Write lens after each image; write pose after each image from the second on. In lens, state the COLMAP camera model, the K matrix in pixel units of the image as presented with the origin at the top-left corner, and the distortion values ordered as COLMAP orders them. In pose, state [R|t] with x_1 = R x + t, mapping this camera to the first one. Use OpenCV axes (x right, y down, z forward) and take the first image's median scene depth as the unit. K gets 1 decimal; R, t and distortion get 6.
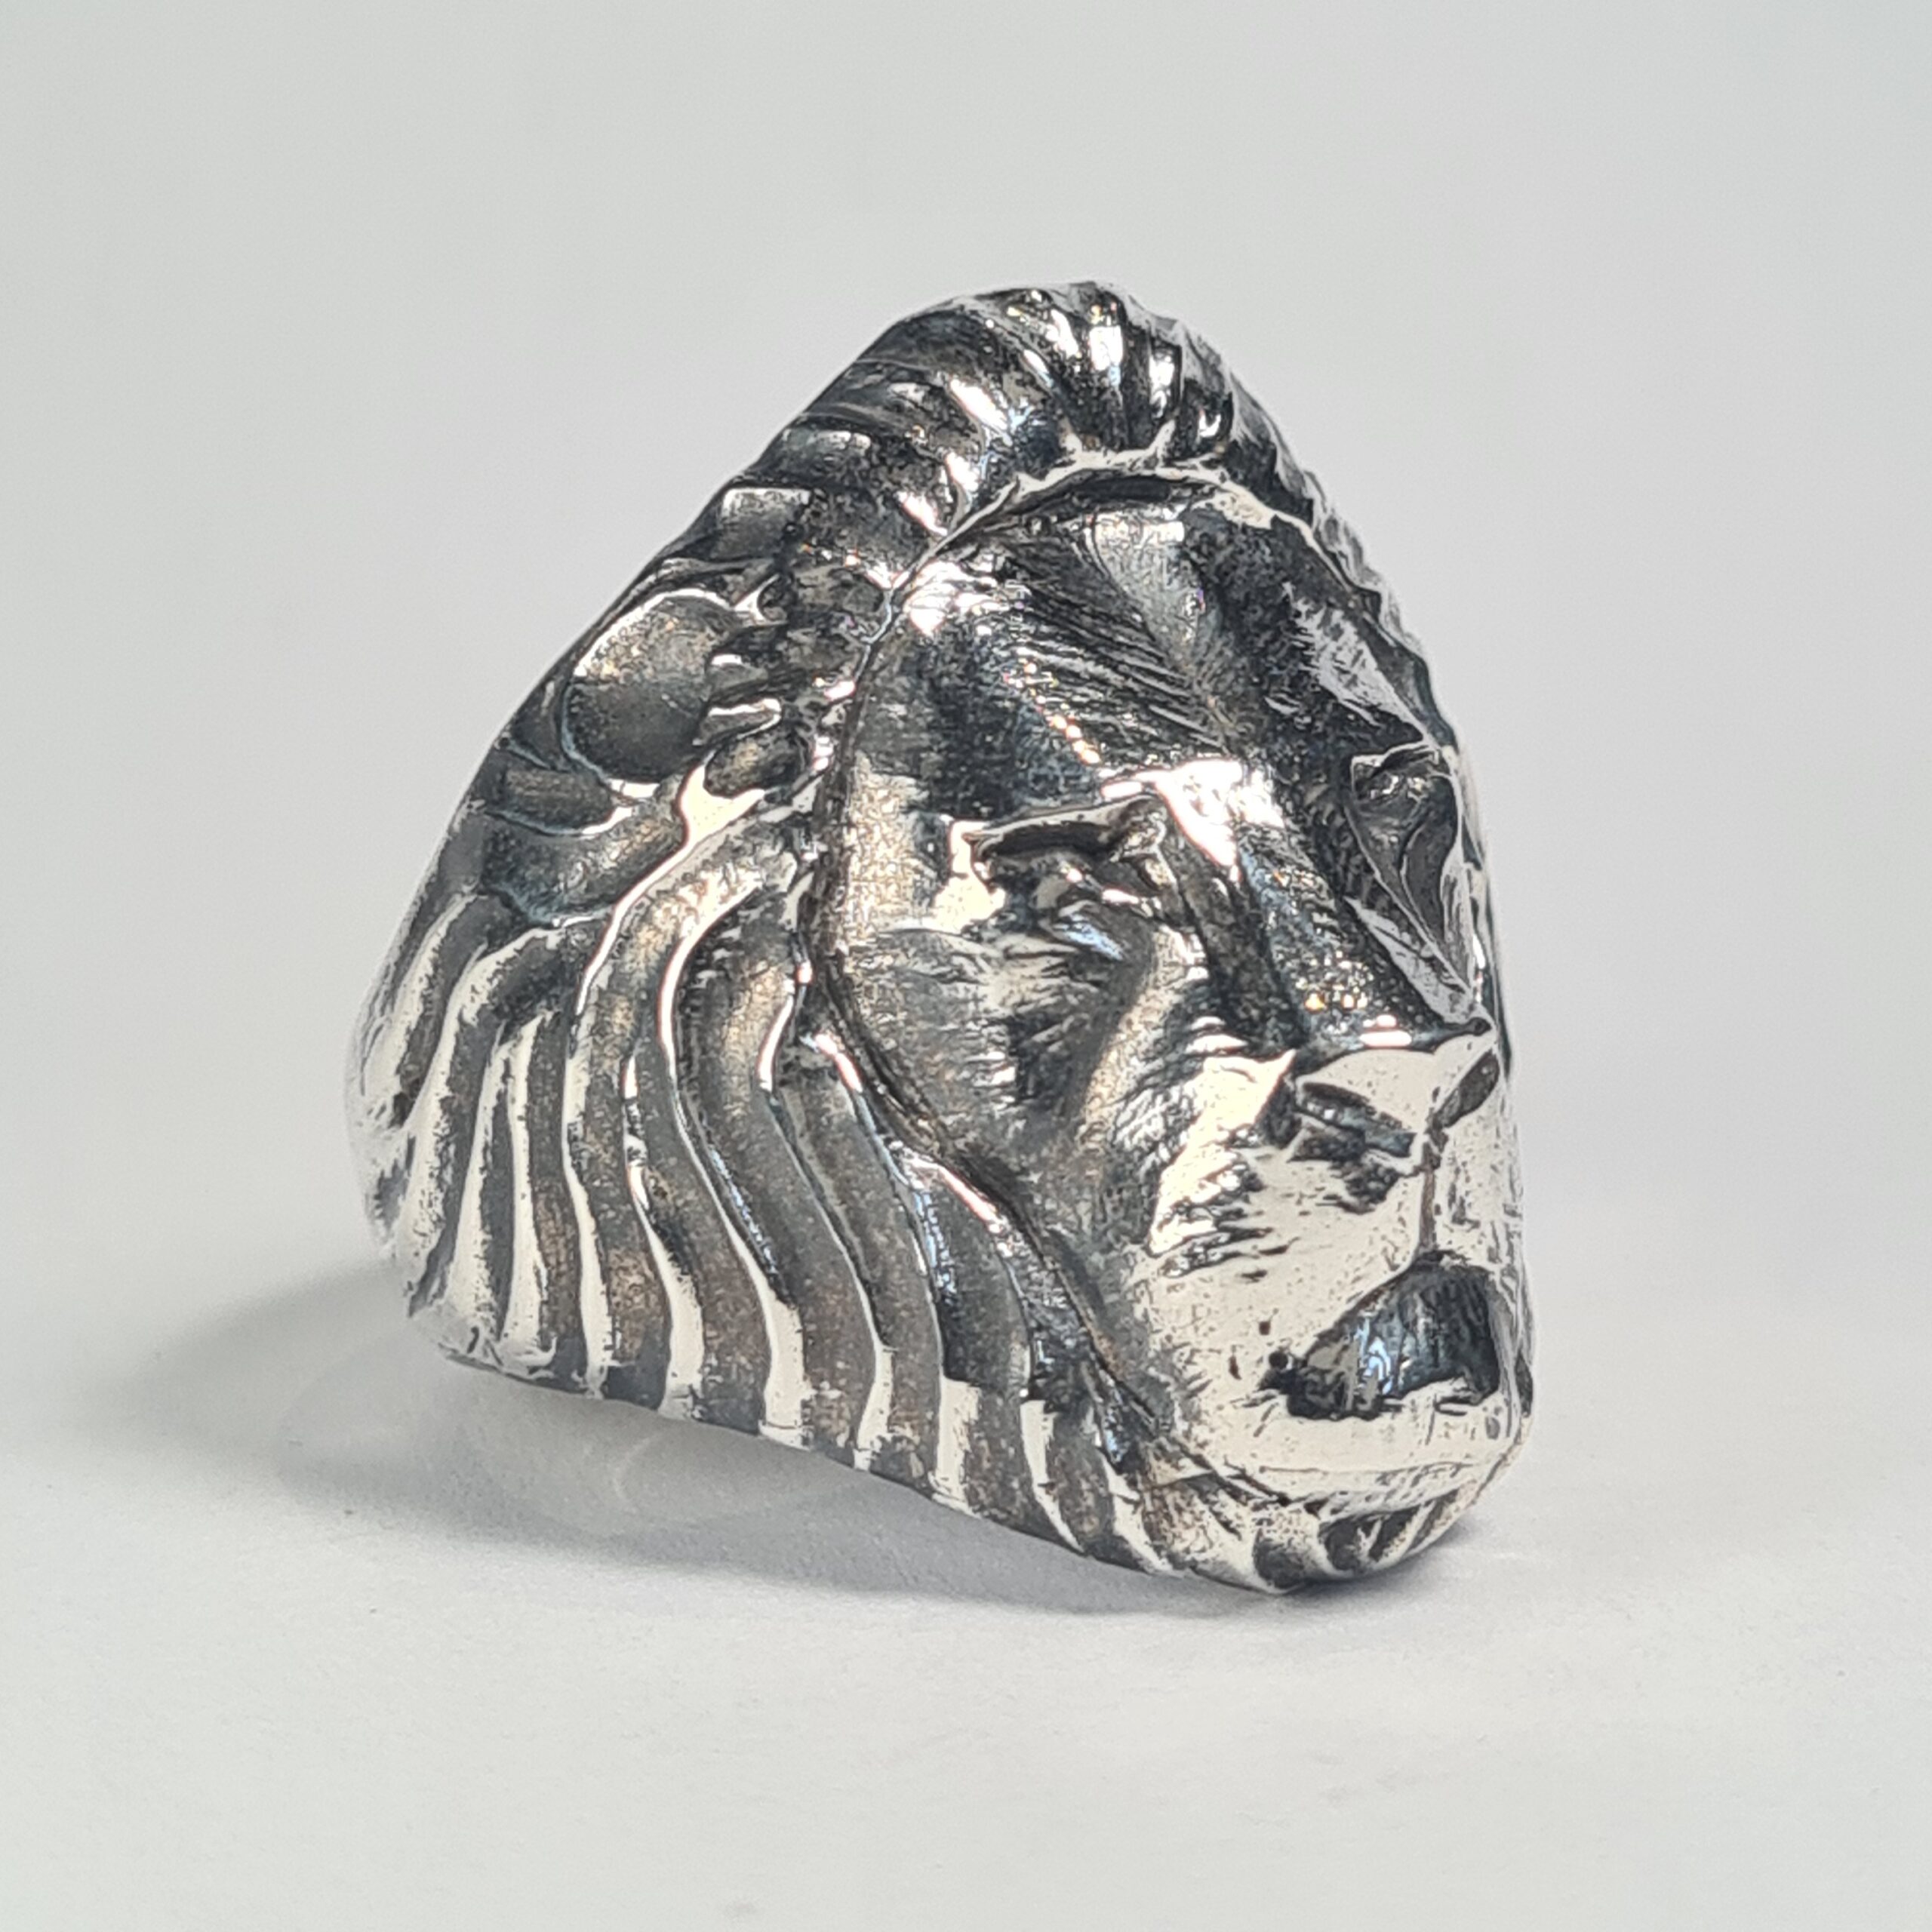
lens RADIAL K [[6654.1, 0, 962.2], [0, 6654.1, 946.1], [0, 0, 1]] dist [0.161918, 0.000000]
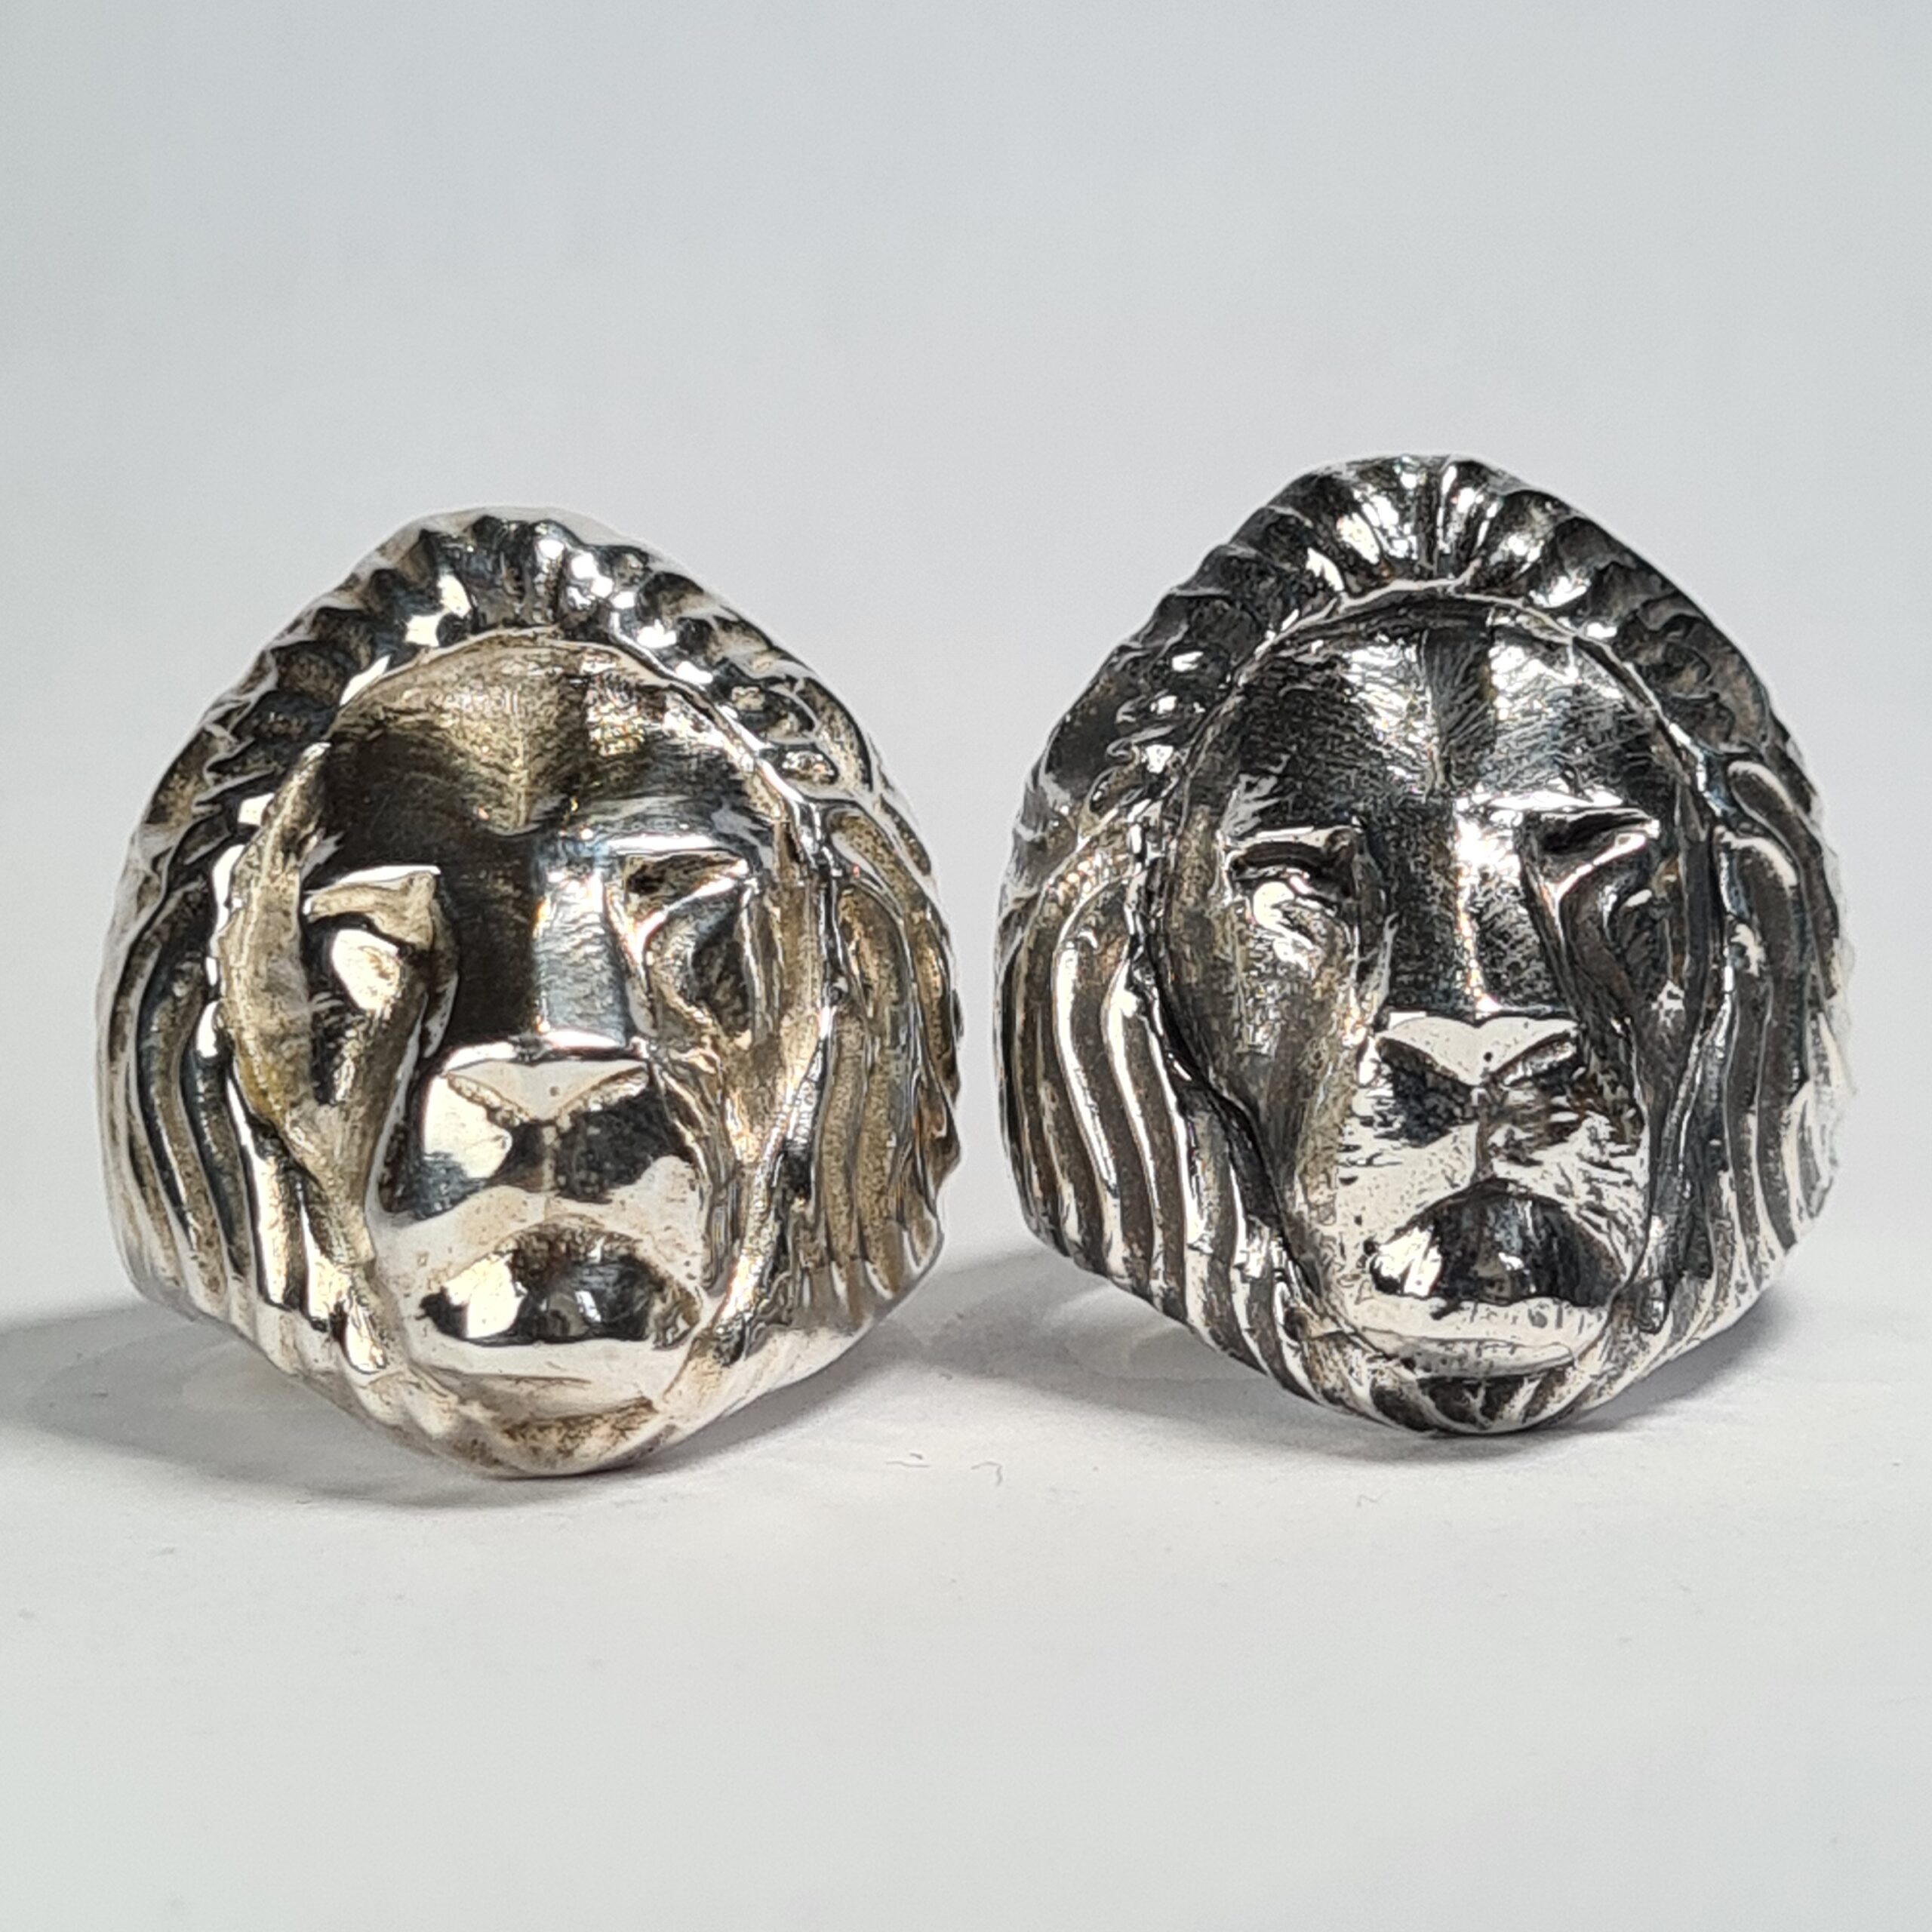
lens RADIAL K [[6654.1, 0, 971.8], [0, 6654.1, 972.3], [0, 0, 1]] dist [0.161918, 0.000000]
pose [[0.826364, 0.064464, -0.559435, 0.721152], [-0.095852, 0.995031, -0.026928, 0.050485], [0.554919, 0.075875, 0.828437, -0.158188]]
